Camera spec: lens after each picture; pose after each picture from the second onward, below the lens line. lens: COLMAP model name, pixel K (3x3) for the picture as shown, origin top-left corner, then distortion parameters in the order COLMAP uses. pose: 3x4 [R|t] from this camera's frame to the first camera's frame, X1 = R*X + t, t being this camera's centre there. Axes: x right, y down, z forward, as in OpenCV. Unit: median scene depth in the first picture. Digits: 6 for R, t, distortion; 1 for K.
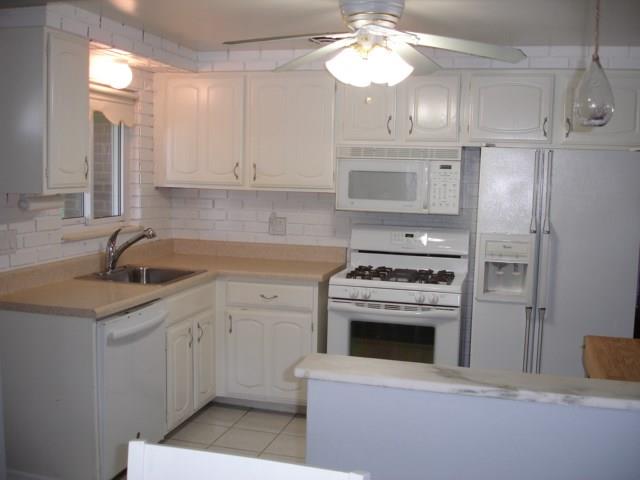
lens RADIAL K [[721.0, 0, 320.9], [0, 721.0, 241.5], [0, 0, 1]] dist [-0.098845, 0.000000]
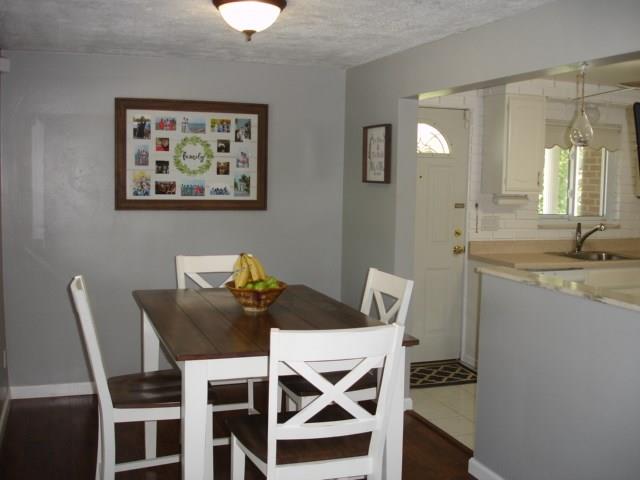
lens RADIAL K [[721.0, 0, 316.8], [0, 721.0, 236.9], [0, 0, 1]] dist [-0.098845, 0.000000]
pose [[0.567051, 0.057075, -0.821703, 0.570677], [-0.089737, 0.995939, 0.007251, 0.046316], [0.818780, 0.069626, 0.569870, -0.234886]]
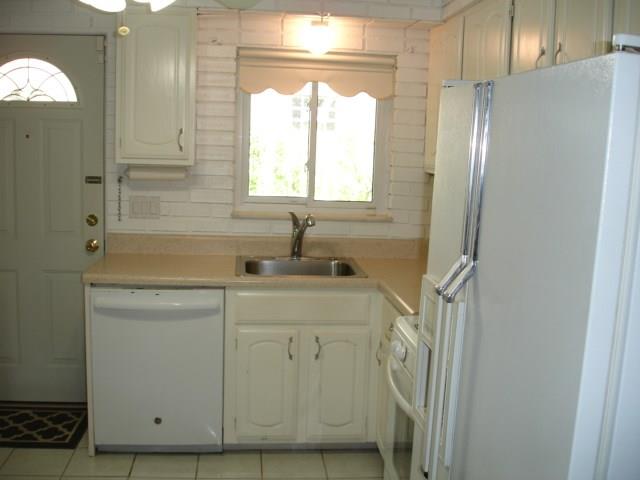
lens RADIAL K [[721.0, 0, 321.8], [0, 721.0, 238.7], [0, 0, 1]] dist [-0.098845, 0.000000]
pose [[0.357561, 0.116681, -0.926572, 0.557251], [-0.123618, 0.989347, 0.076883, -0.056665], [0.925672, 0.087051, 0.368176, 0.684703]]
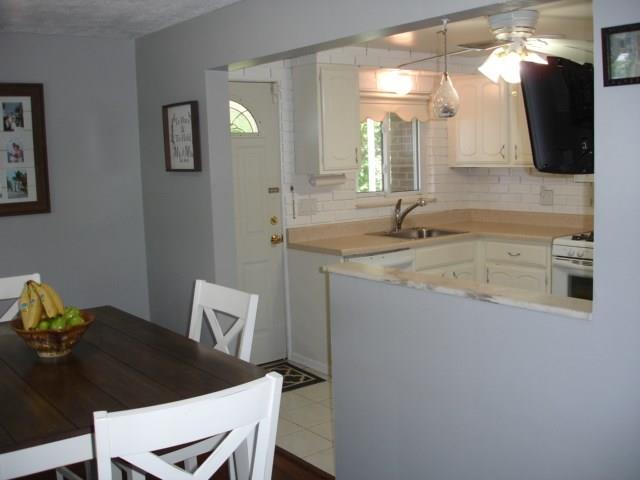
lens RADIAL K [[721.0, 0, 316.6], [0, 721.0, 237.7], [0, 0, 1]] dist [-0.098845, 0.000000]
pose [[0.784974, 0.021702, -0.619148, 0.424090], [-0.011690, 0.999727, 0.020221, 0.028685], [0.619418, -0.008635, 0.785014, -0.161998]]
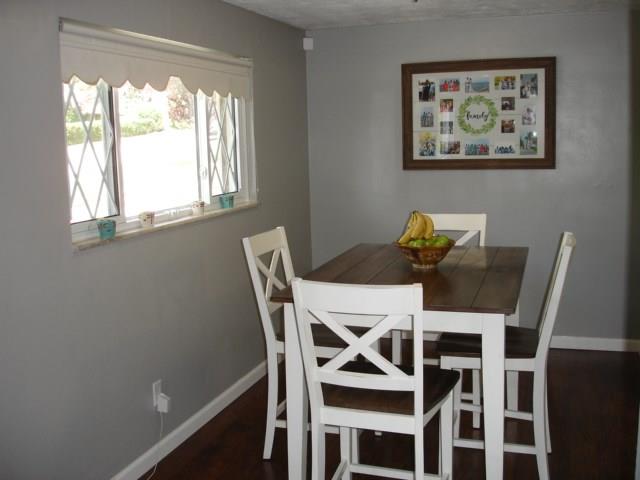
lens RADIAL K [[721.0, 0, 323.7], [0, 721.0, 241.7], [0, 0, 1]] dist [-0.098845, 0.000000]
pose [[-0.039632, 0.122882, -0.991630, 0.685129], [-0.075255, 0.989224, 0.125591, 0.017950], [0.996376, 0.079603, -0.029957, 0.060005]]
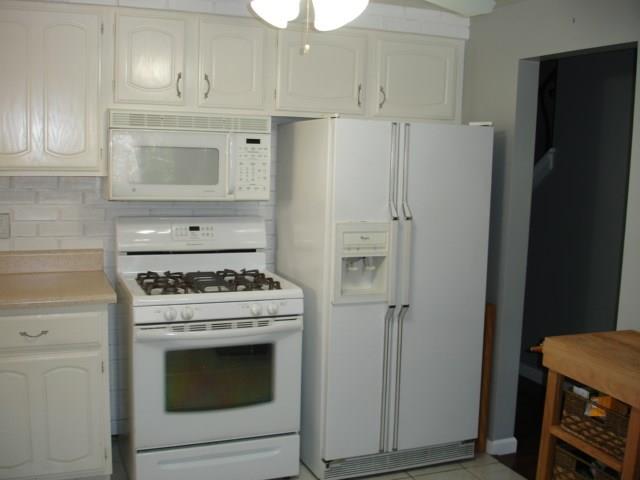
lens RADIAL K [[721.0, 0, 323.5], [0, 721.0, 240.3], [0, 0, 1]] dist [-0.098845, 0.000000]
pose [[0.796978, -0.076082, 0.599198, -0.252841], [0.049818, 0.996935, 0.060322, -0.038319], [-0.601951, -0.018225, 0.798325, 0.313512]]
